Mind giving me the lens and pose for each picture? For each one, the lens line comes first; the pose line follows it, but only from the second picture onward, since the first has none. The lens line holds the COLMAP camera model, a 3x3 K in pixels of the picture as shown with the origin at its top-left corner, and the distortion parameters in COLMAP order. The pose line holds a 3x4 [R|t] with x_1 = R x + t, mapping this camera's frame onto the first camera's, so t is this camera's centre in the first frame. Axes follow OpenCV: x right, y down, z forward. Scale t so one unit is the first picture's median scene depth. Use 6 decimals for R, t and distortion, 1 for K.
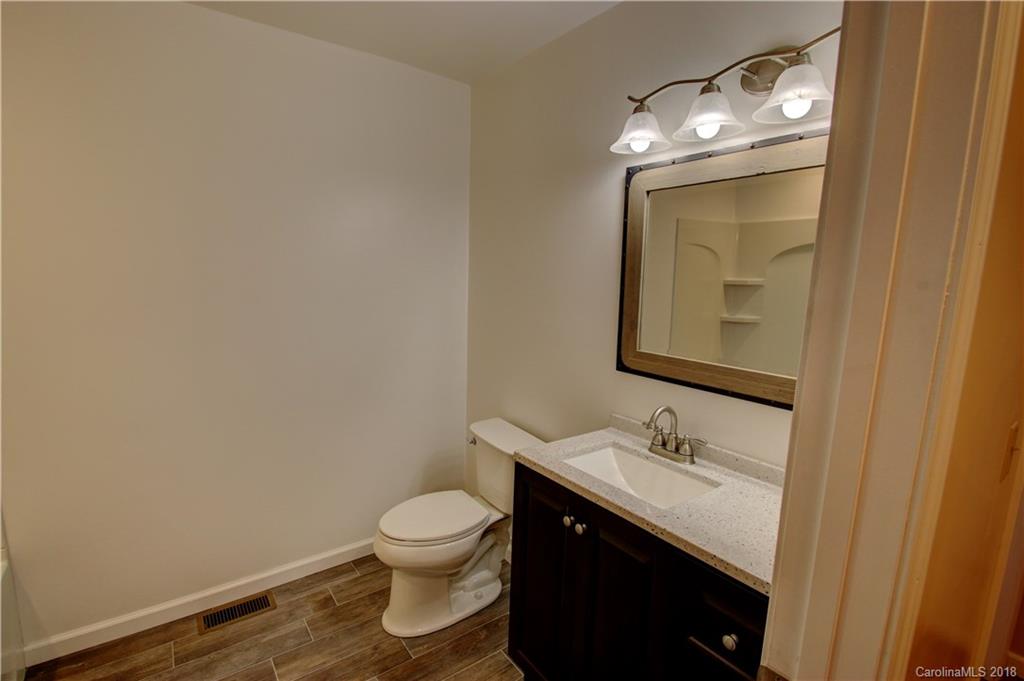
lens RADIAL K [[476.1, 0, 510.8], [0, 476.1, 343.4], [0, 0, 1]] dist [0.005805, -0.013502]
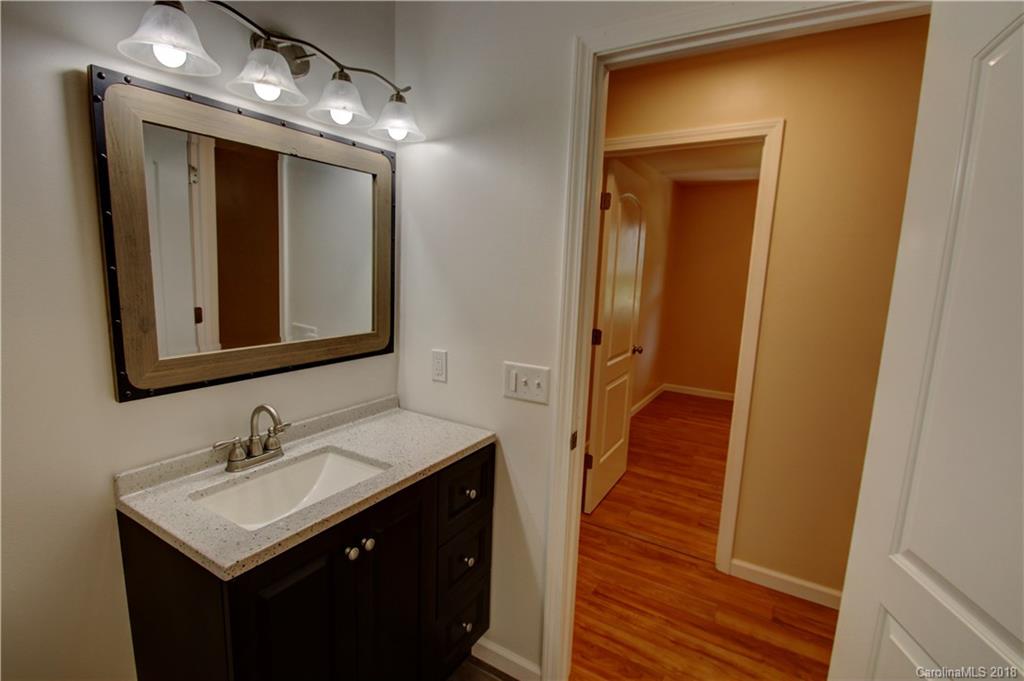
lens RADIAL K [[476.1, 0, 514.6], [0, 476.1, 335.5], [0, 0, 1]] dist [0.005805, -0.013502]
pose [[-0.365470, -0.178642, 0.913520, -0.553982], [0.088445, 0.970306, 0.225130, -0.131410], [-0.926612, 0.163074, -0.338818, 0.782078]]
